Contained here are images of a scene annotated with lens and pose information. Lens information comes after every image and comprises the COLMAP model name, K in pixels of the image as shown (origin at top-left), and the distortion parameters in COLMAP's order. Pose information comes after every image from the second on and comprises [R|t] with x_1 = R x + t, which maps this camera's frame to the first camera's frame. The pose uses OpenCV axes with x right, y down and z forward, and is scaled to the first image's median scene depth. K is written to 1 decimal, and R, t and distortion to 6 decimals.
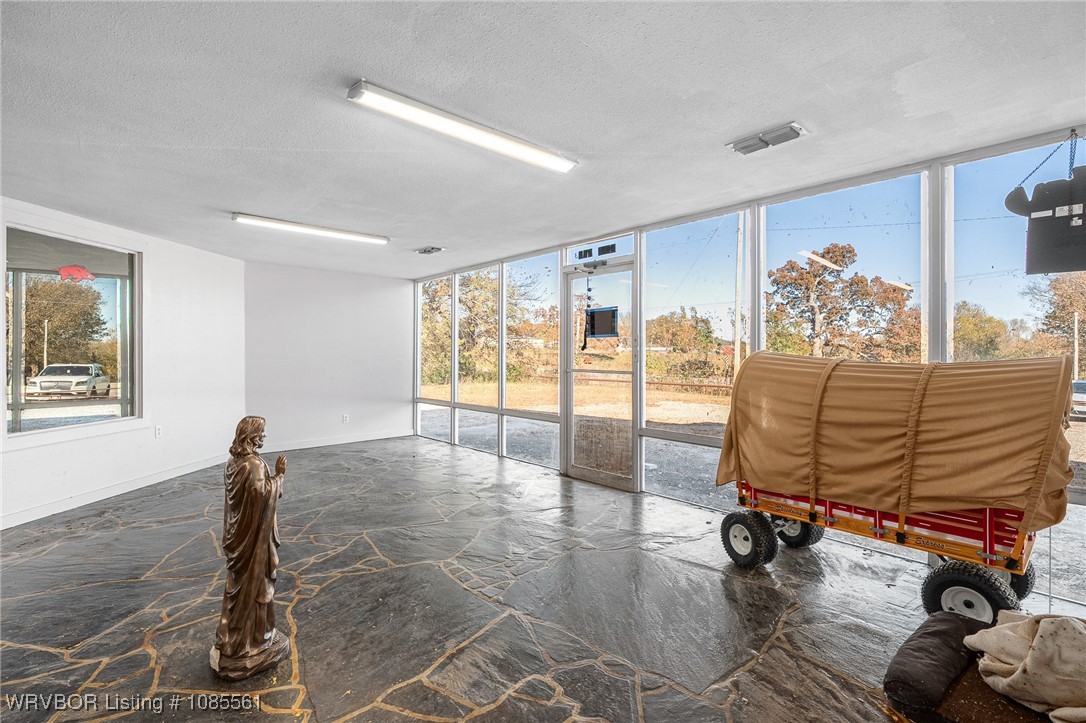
lens RADIAL K [[491.2, 0, 550.8], [0, 491.2, 353.4], [0, 0, 1]] dist [-0.008822, 0.002844]
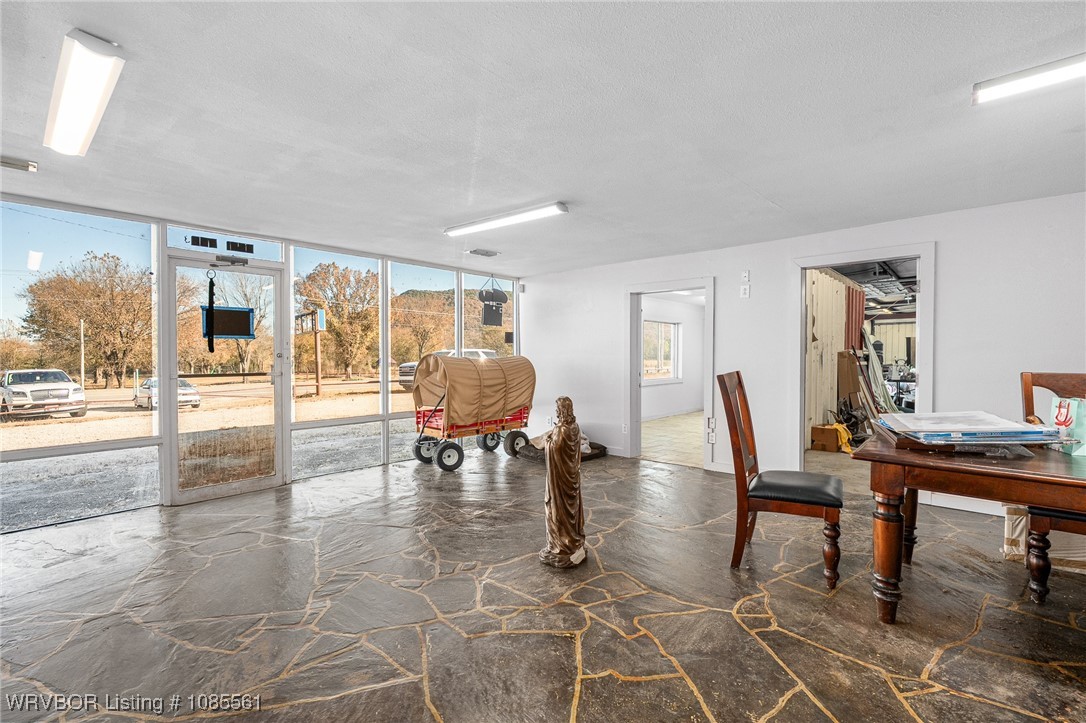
lens RADIAL K [[491.2, 0, 545.5], [0, 491.2, 358.4], [0, 0, 1]] dist [-0.008822, 0.002844]
pose [[-0.105090, 0.002043, 0.994461, -1.464757], [0.013170, 0.999913, -0.000663, 0.019771], [-0.994375, 0.013027, -0.105108, 0.849474]]
